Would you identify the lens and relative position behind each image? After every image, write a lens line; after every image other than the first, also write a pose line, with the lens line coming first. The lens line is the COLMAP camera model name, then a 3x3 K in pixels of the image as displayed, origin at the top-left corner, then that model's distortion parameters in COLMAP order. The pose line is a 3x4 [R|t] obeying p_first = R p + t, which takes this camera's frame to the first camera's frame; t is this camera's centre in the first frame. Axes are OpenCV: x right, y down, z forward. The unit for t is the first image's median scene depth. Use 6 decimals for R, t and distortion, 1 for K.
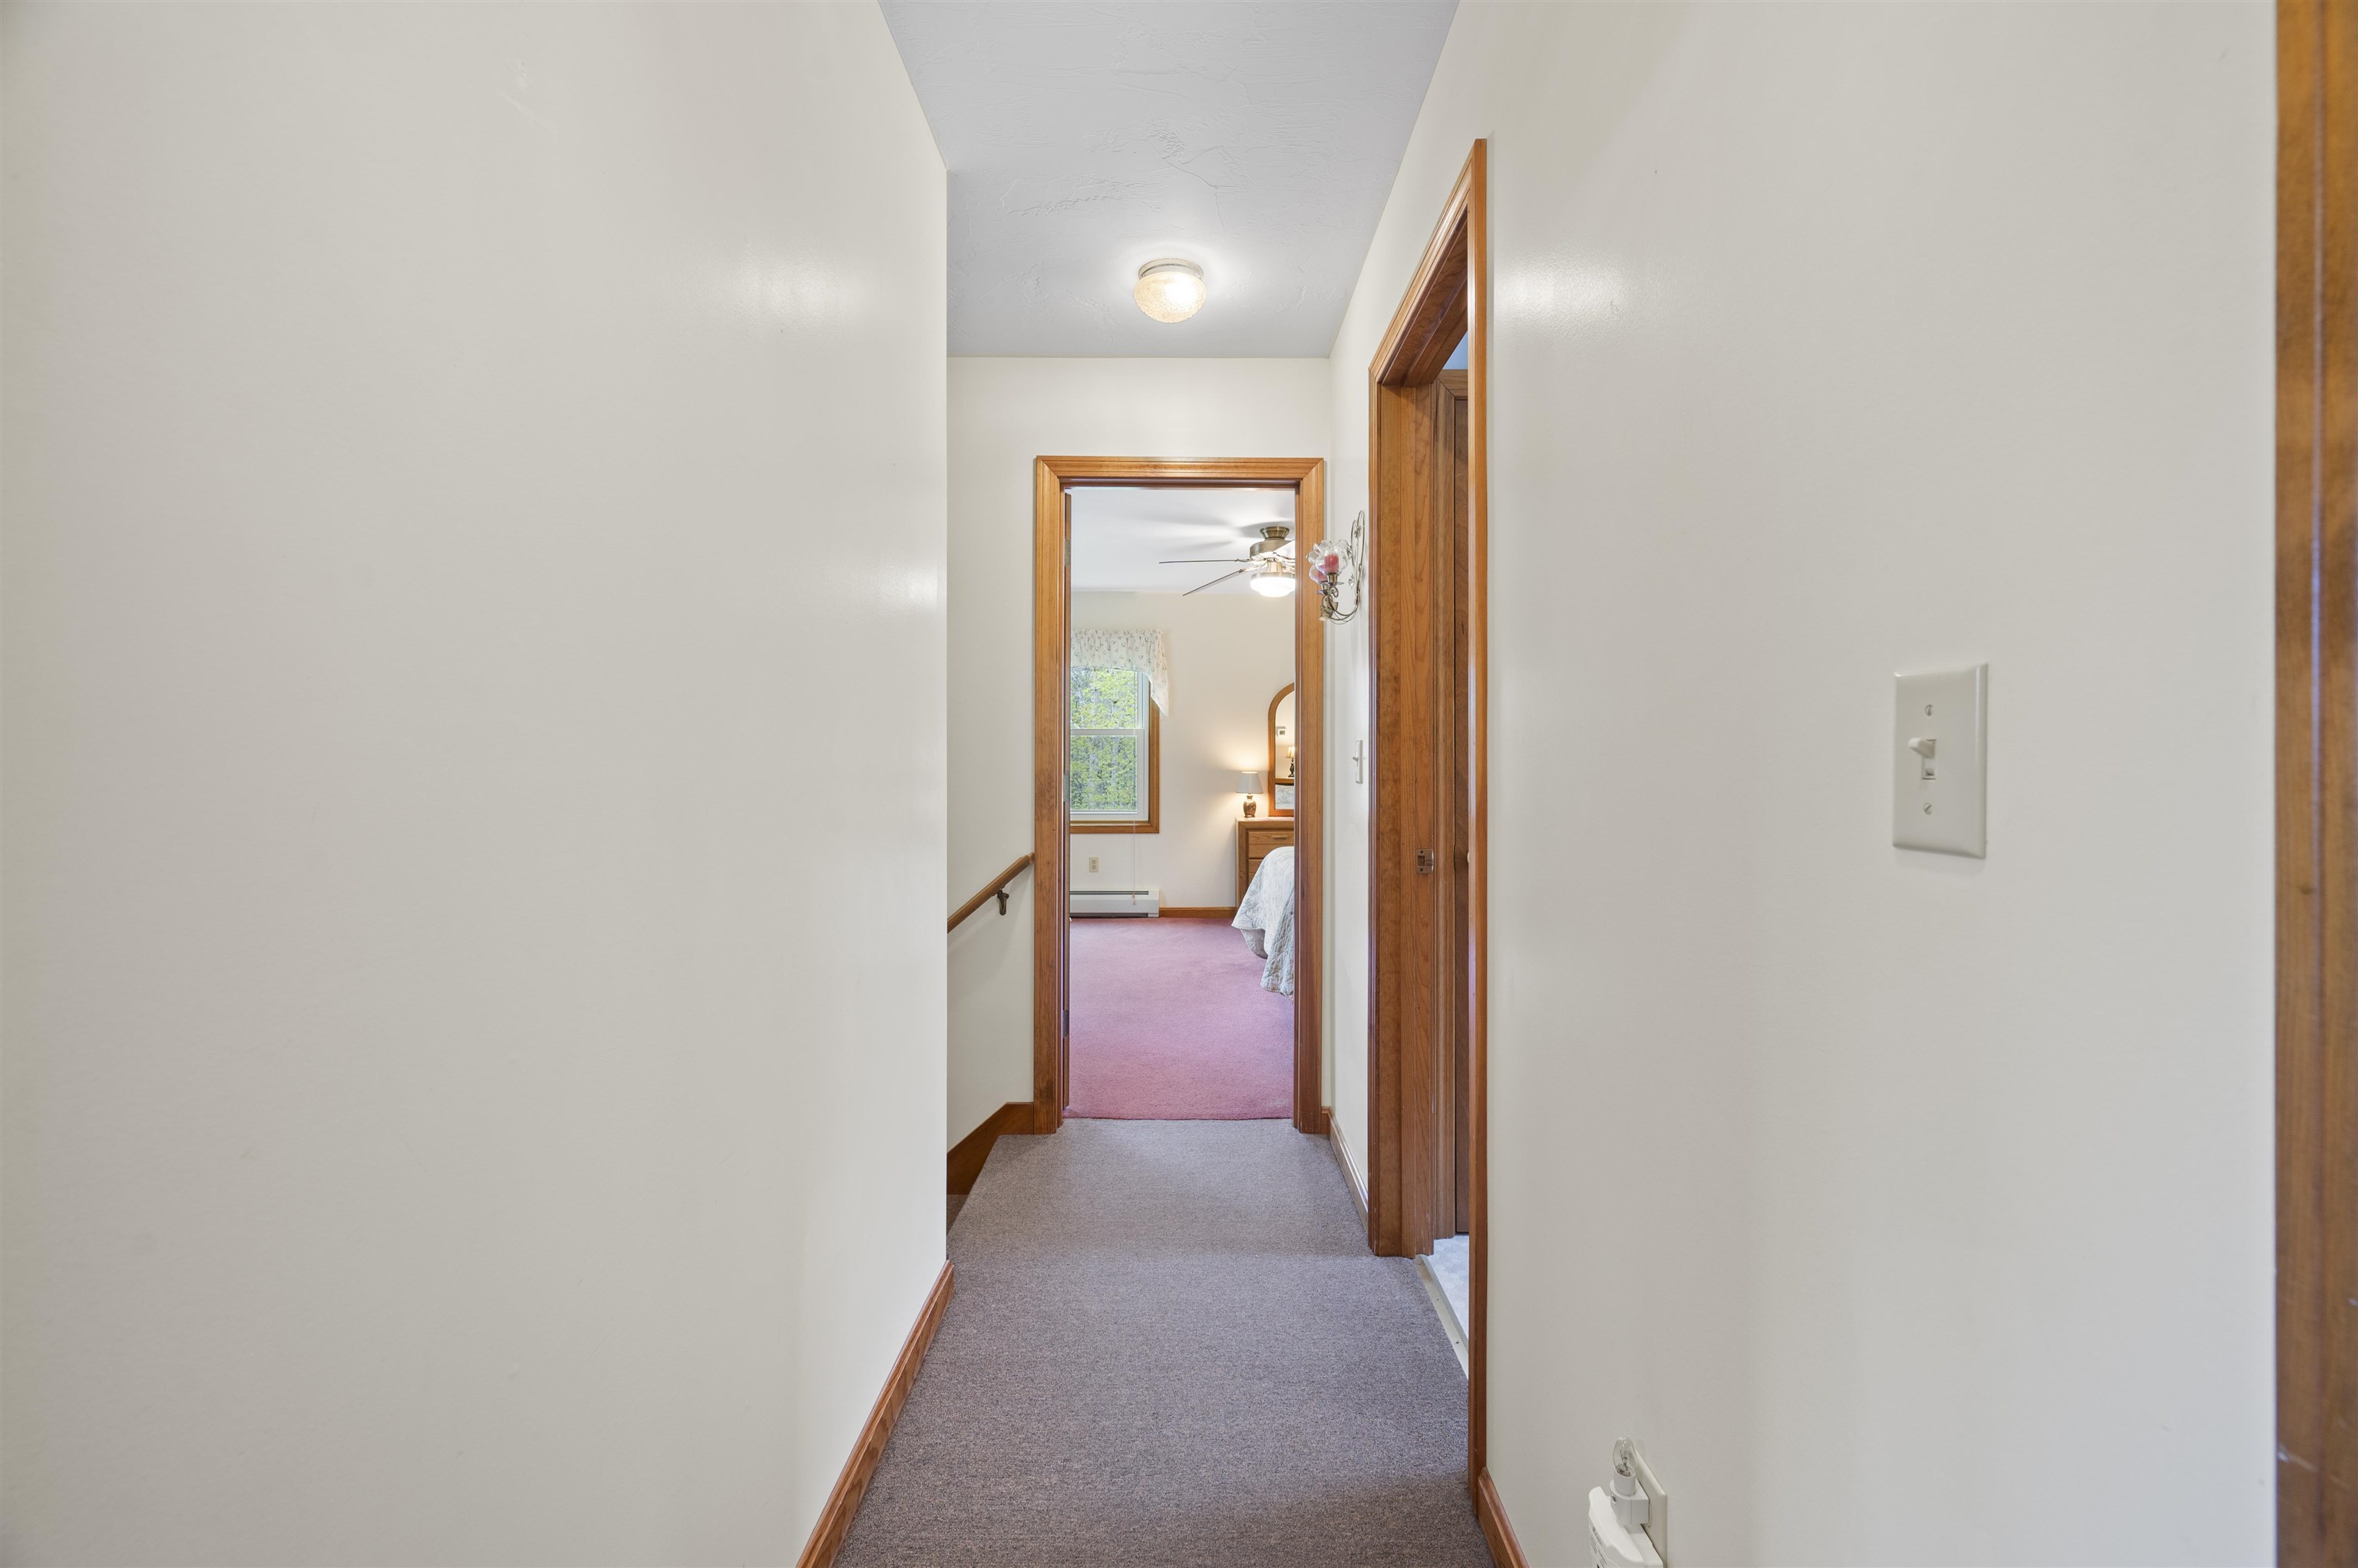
lens RADIAL K [[977.4, 0, 1183.3], [0, 977.4, 767.4], [0, 0, 1]] dist [0.000751, 0.000085]
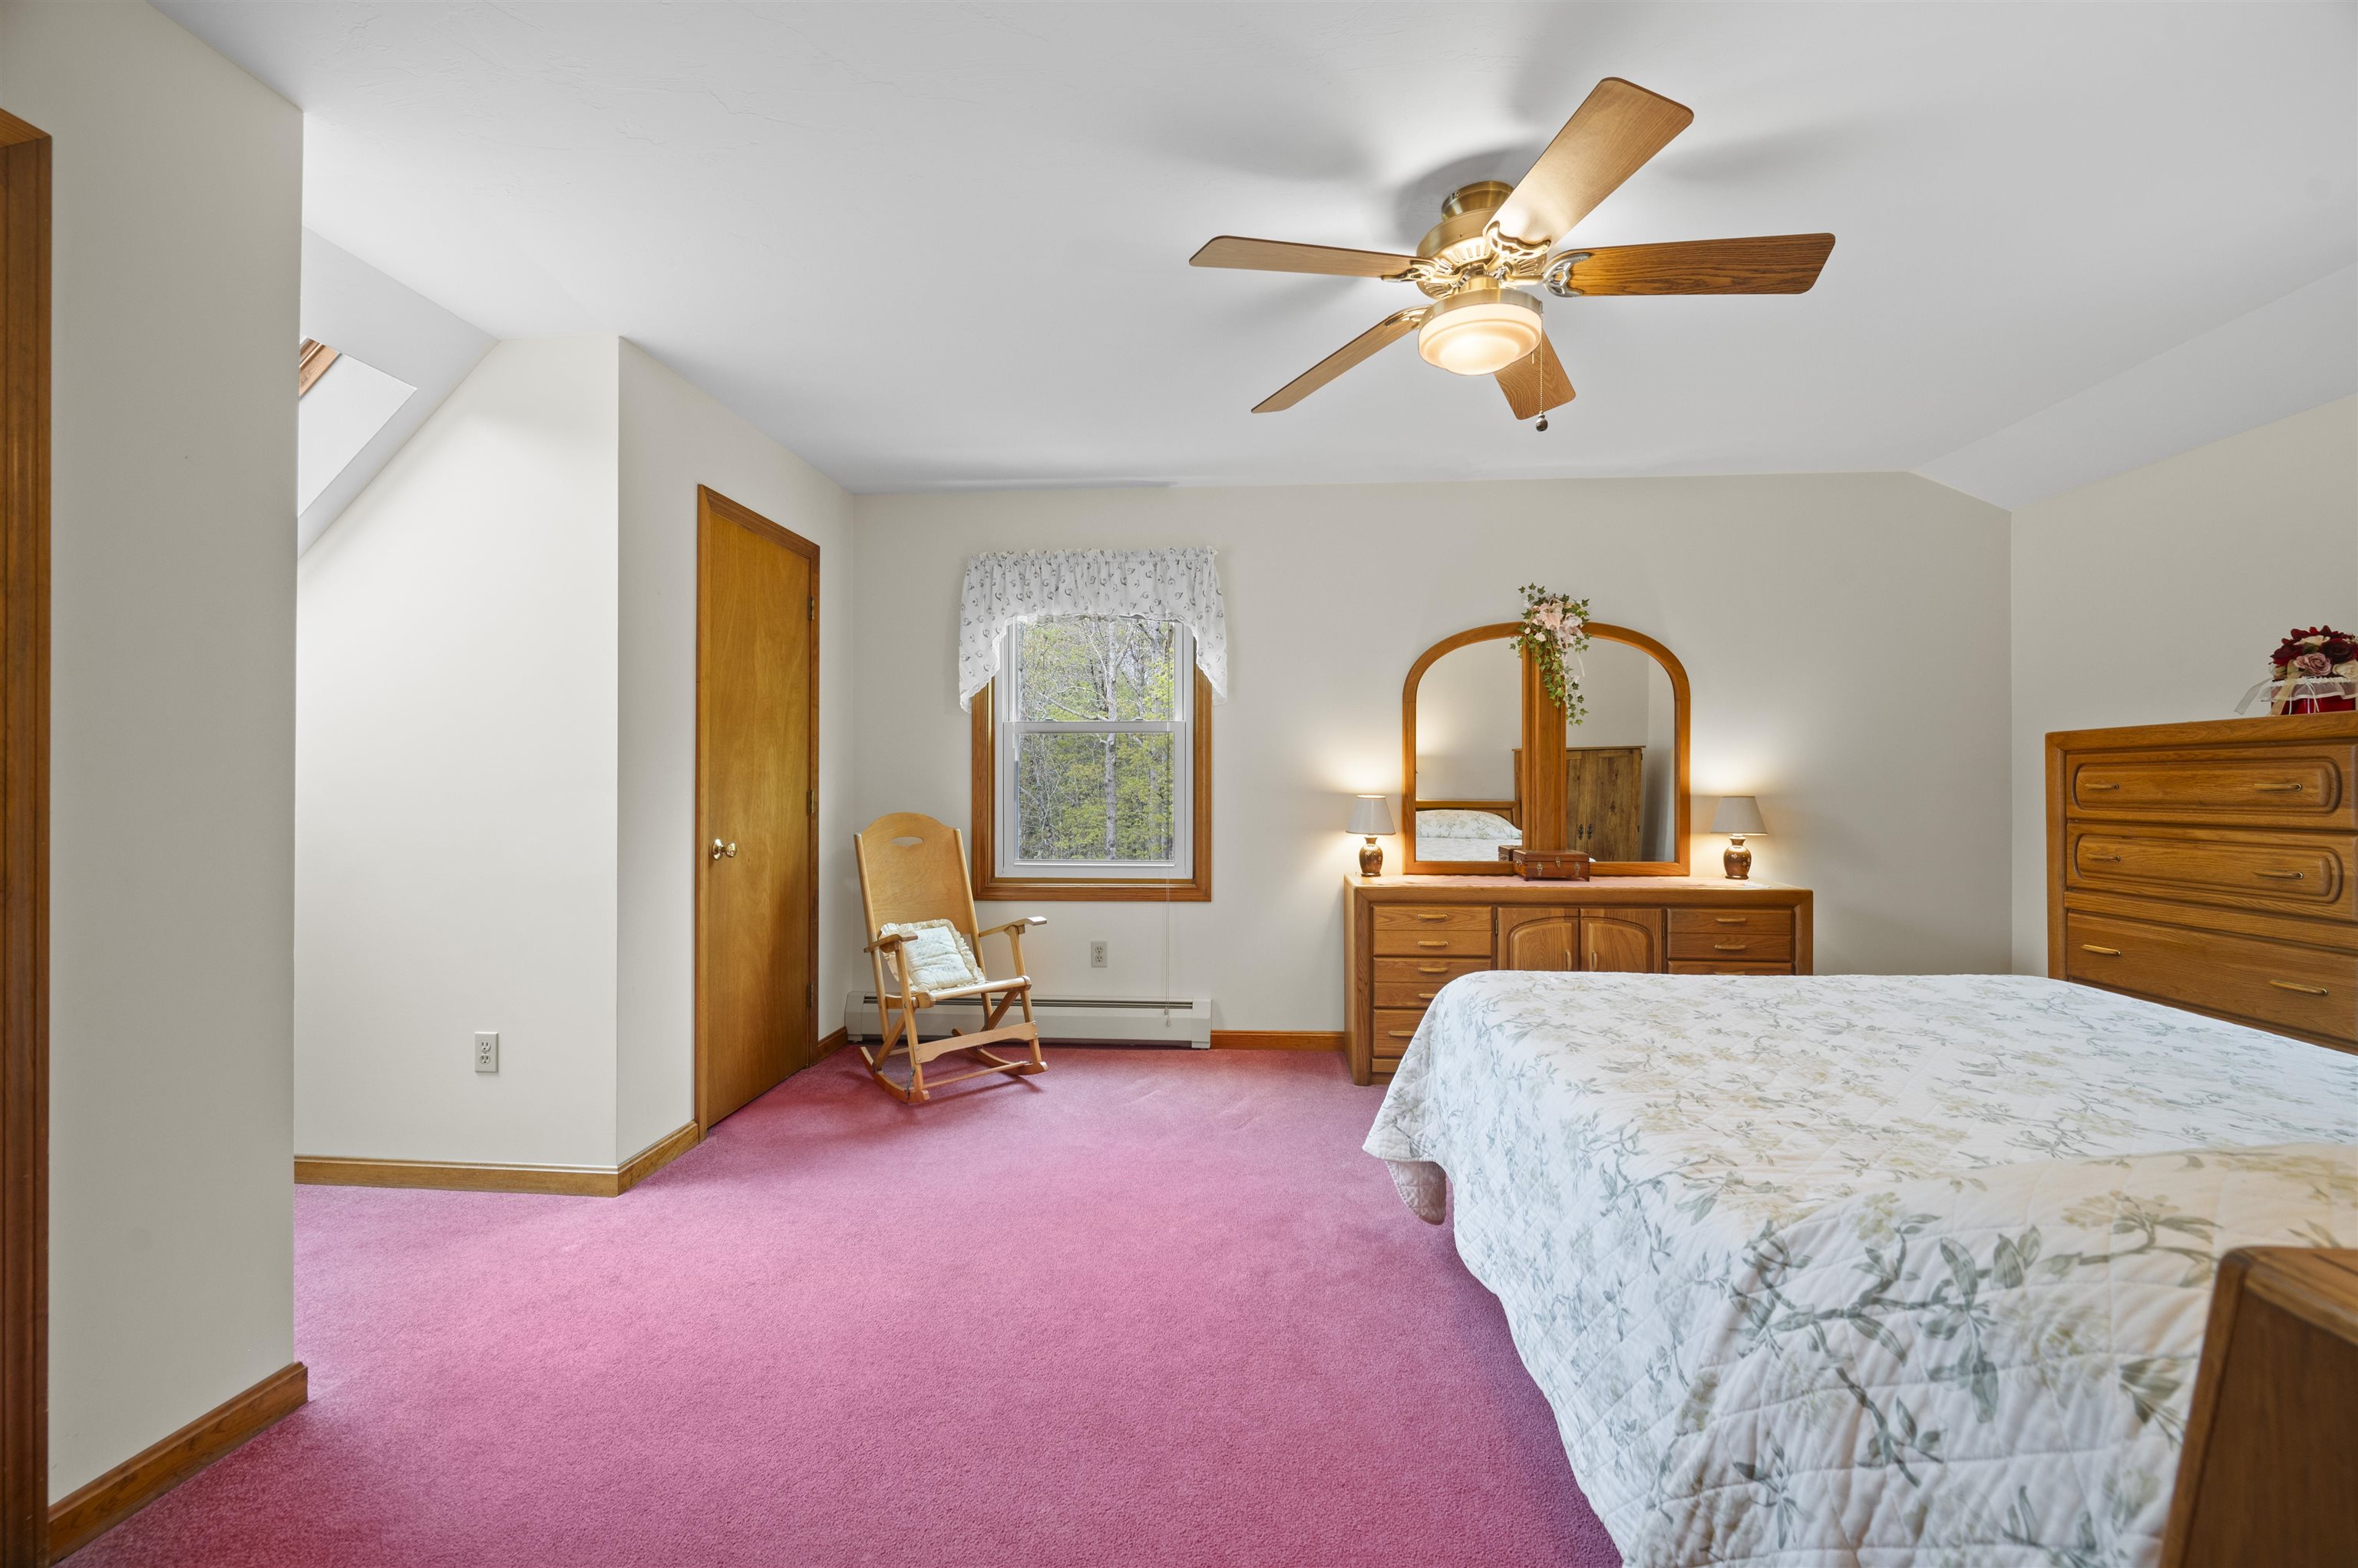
lens RADIAL K [[977.4, 0, 1183.3], [0, 977.4, 767.4], [0, 0, 1]] dist [0.000751, 0.000085]
pose [[0.997328, -0.000536, -0.073053, 0.001131], [-0.000797, 0.999834, -0.018221, -0.001391], [0.073051, 0.018231, 0.997162, 0.427829]]
